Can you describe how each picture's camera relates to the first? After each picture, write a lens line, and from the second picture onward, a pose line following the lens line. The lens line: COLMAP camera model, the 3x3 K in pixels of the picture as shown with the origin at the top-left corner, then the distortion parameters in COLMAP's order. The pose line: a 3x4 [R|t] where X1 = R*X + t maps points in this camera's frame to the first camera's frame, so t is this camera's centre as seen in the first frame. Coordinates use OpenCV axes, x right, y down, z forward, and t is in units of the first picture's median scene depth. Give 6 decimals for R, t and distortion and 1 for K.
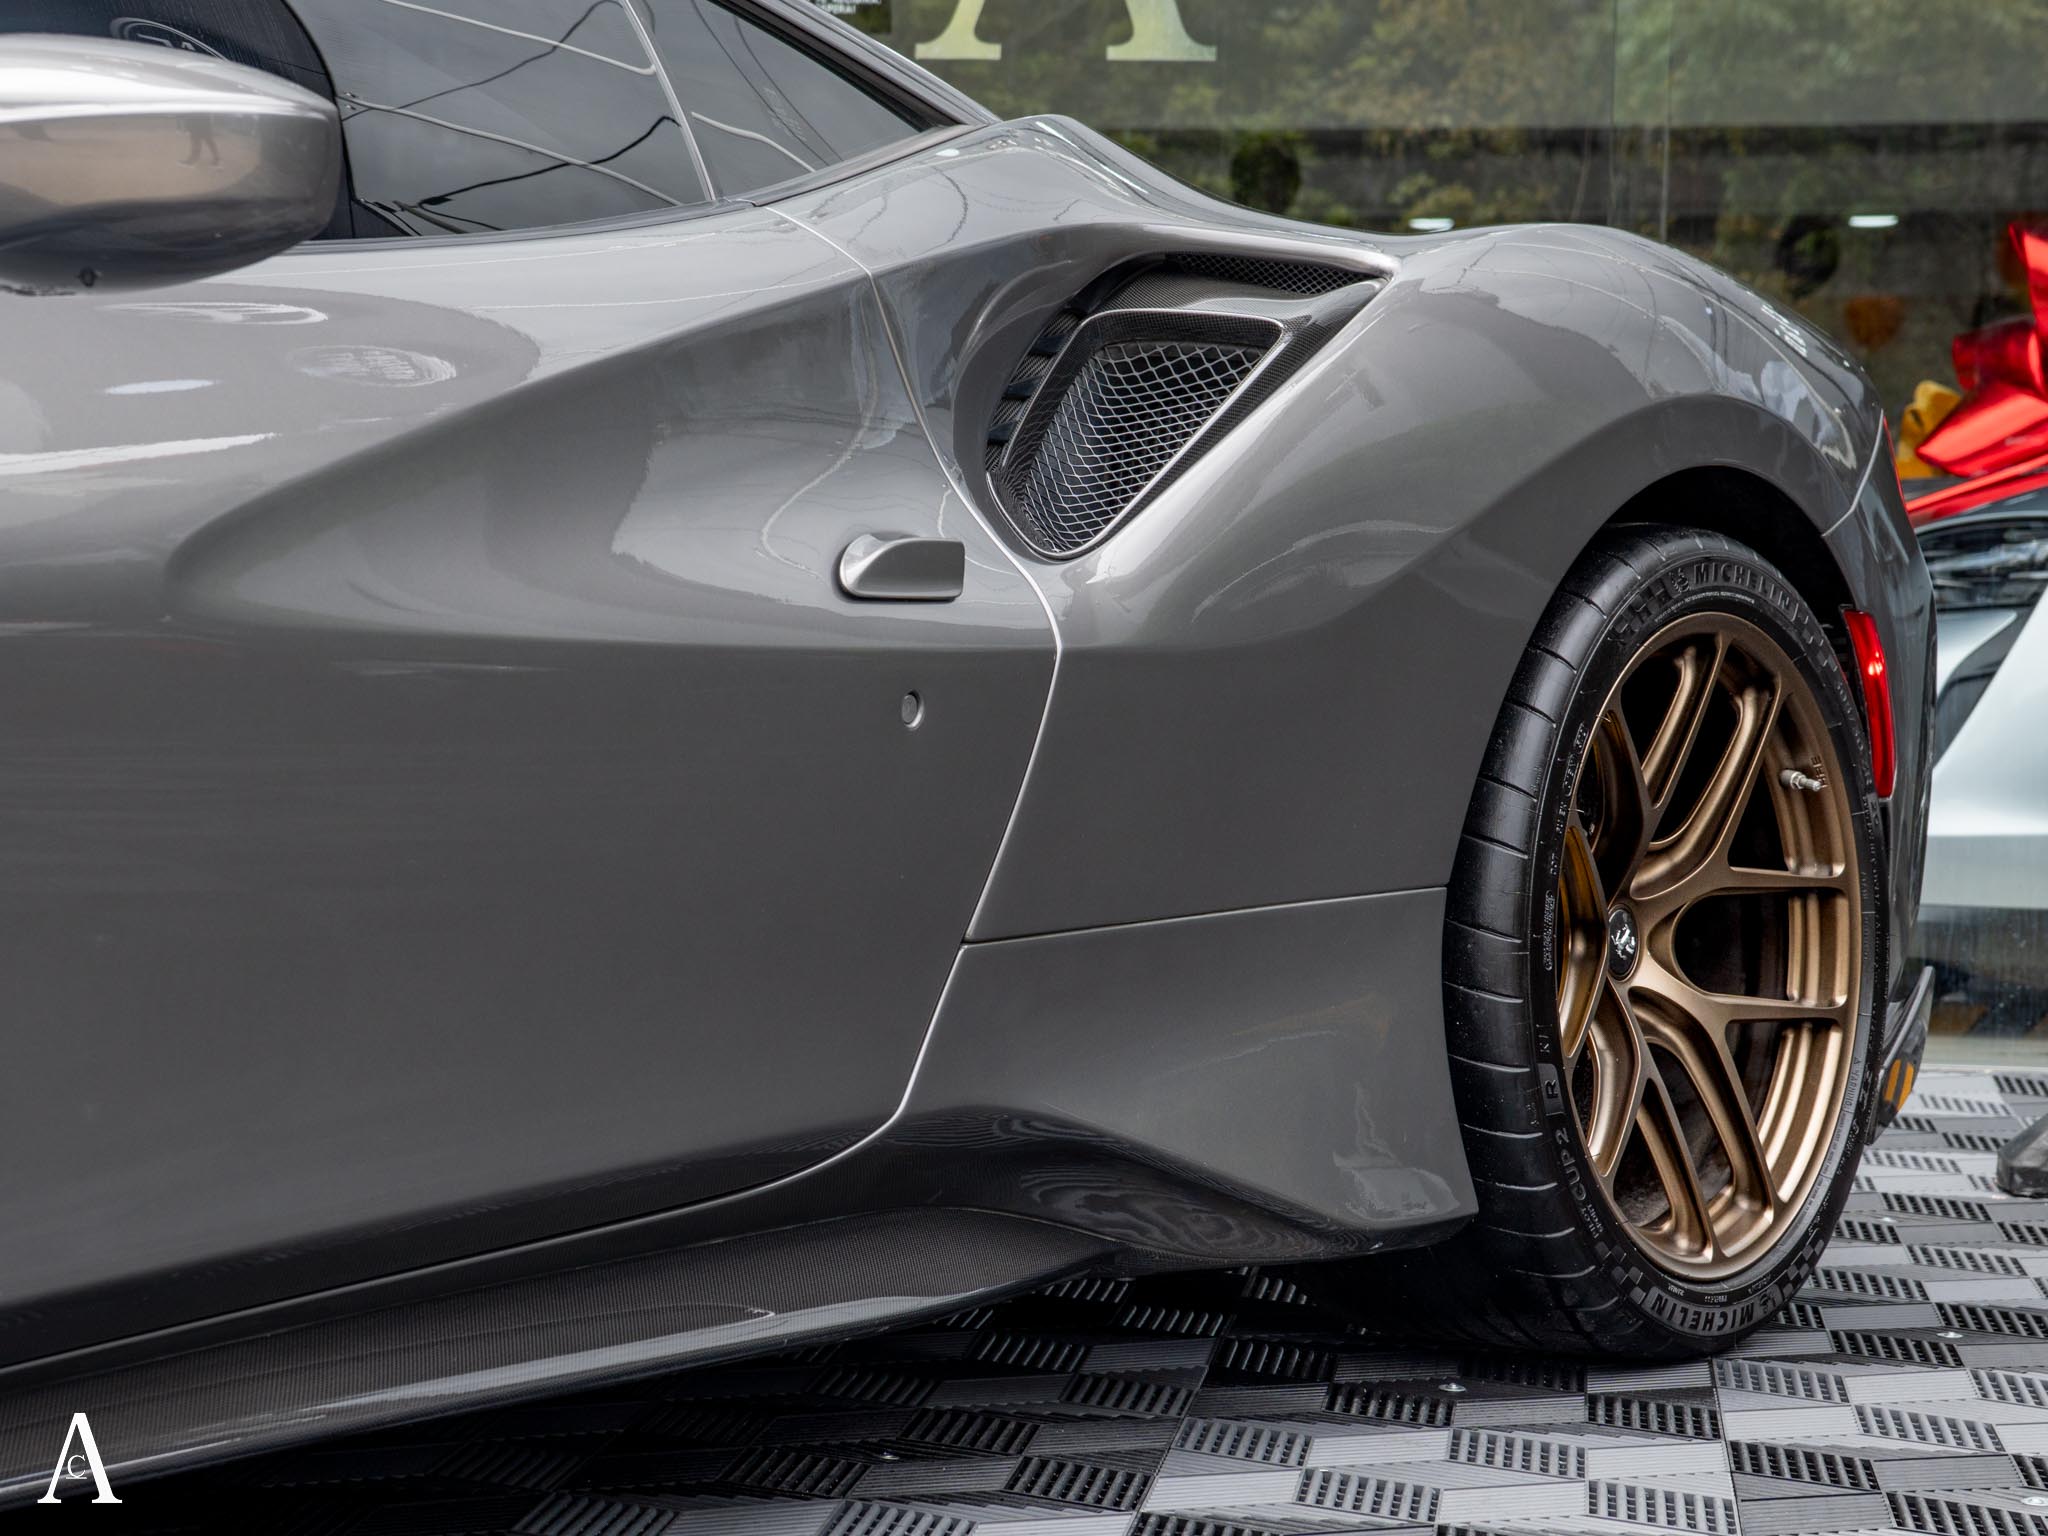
lens RADIAL K [[4453.6, 0, 1020.1], [0, 4453.6, 765.3], [0, 0, 1]] dist [0.489029, 0.000000]
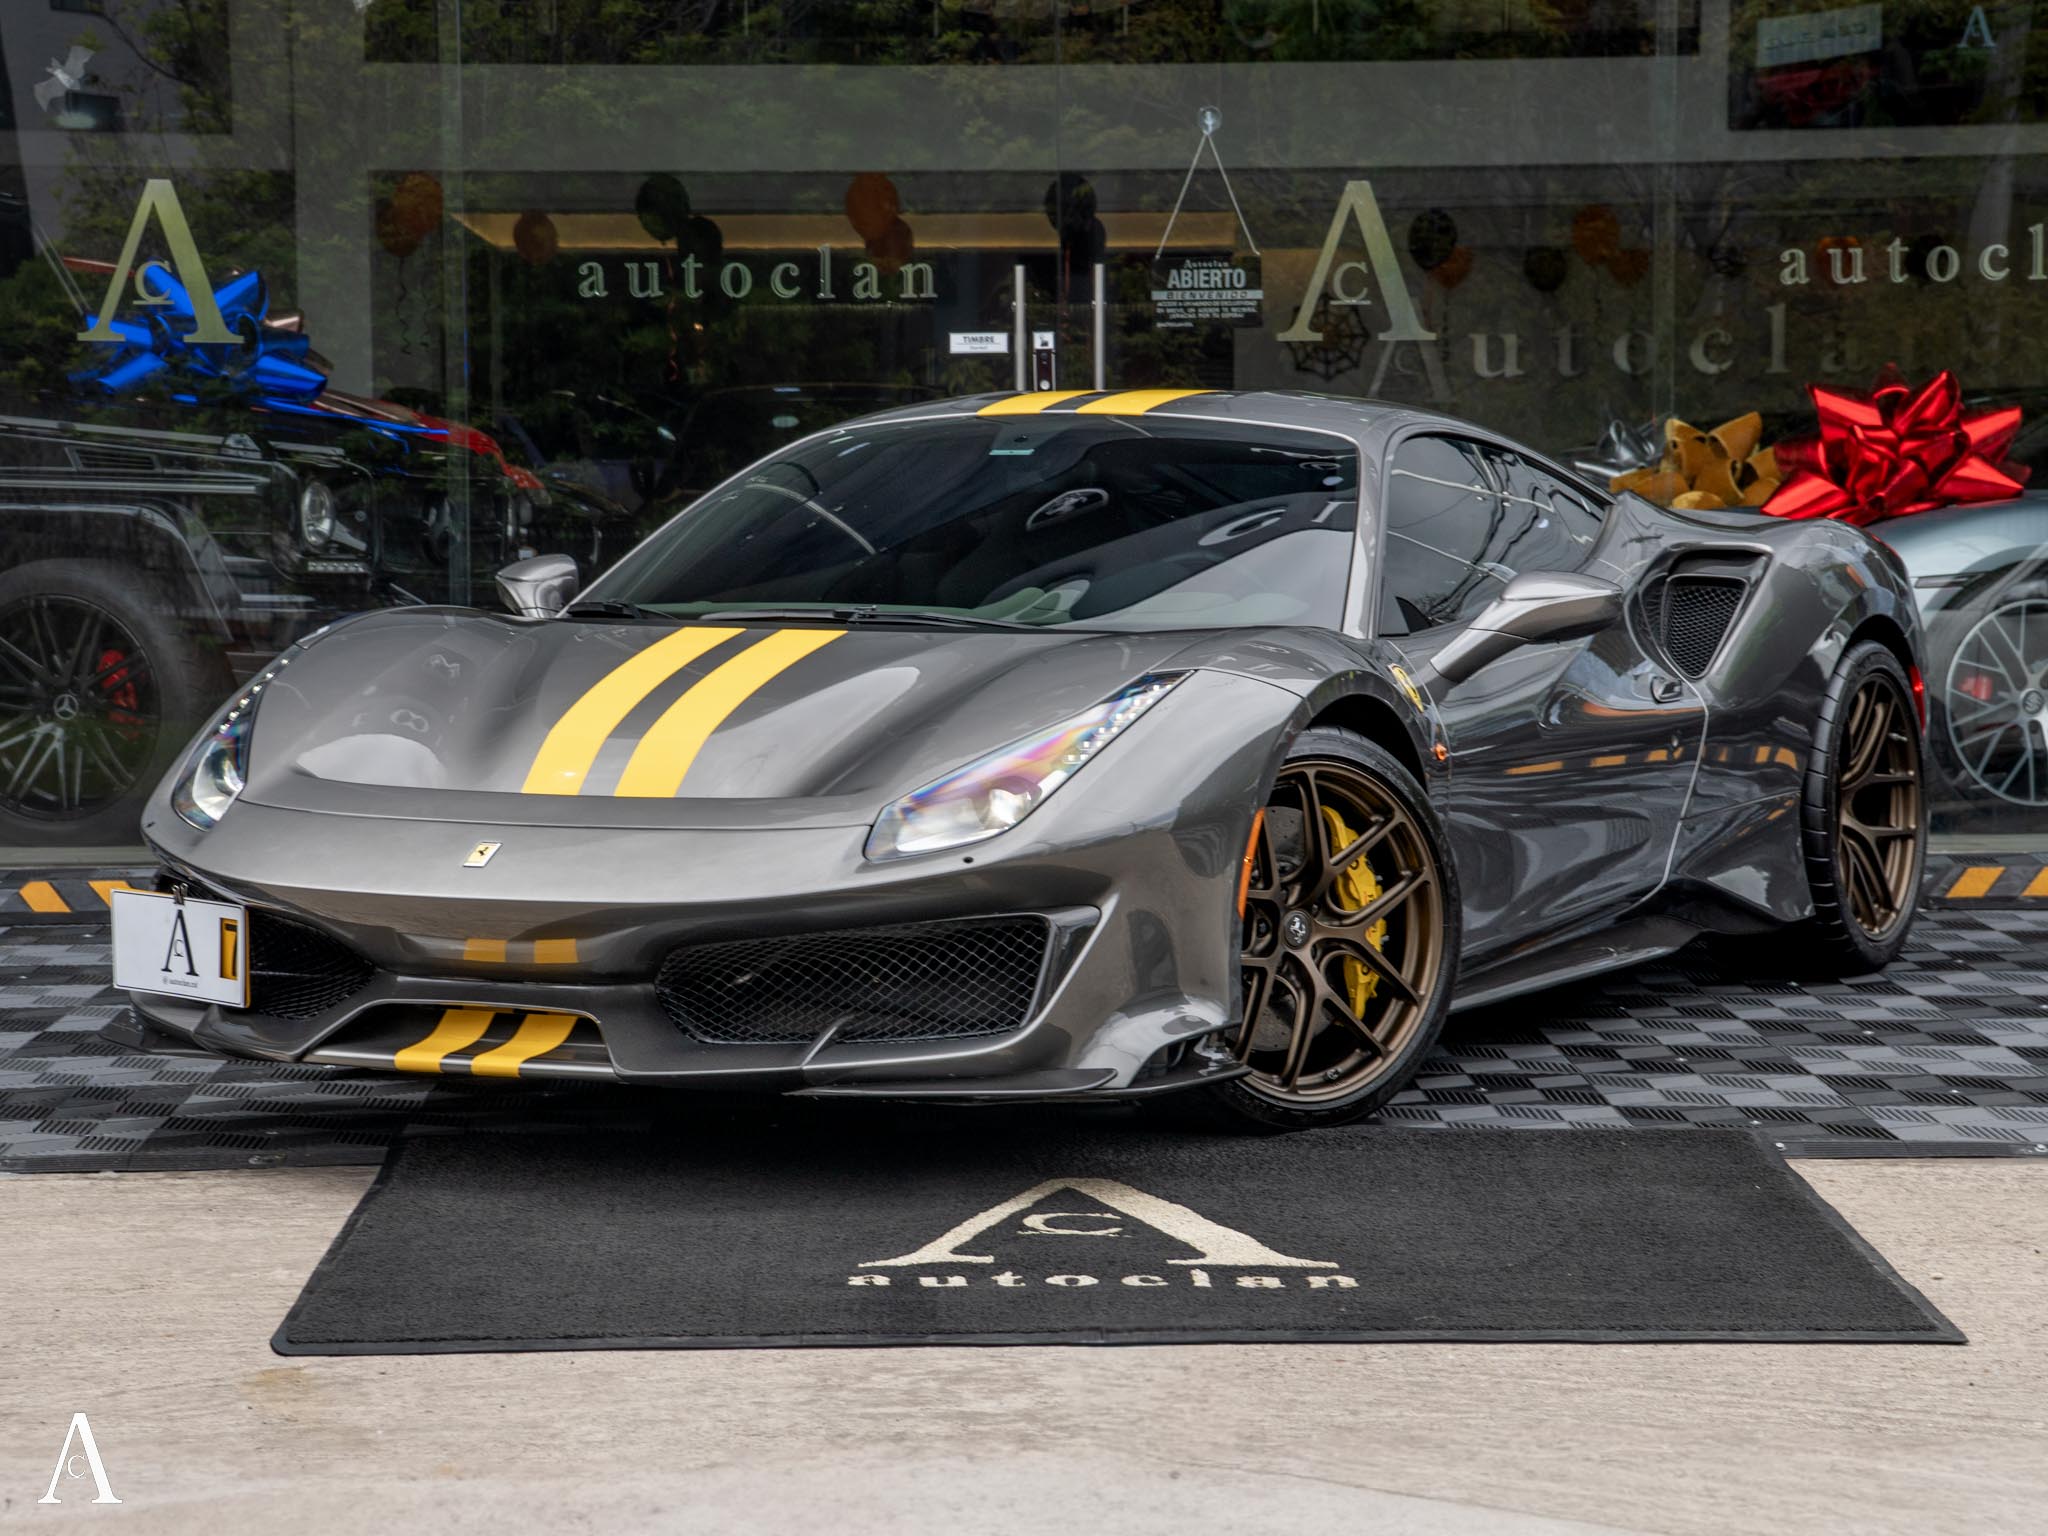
lens RADIAL K [[4453.6, 0, 1022.3], [0, 4453.6, 780.3], [0, 0, 1]] dist [0.489029, 0.000000]
pose [[0.991534, -0.030313, 0.126260, -0.611674], [0.025427, 0.998871, 0.040132, -0.084700], [-0.127334, -0.036581, 0.991185, -1.376644]]
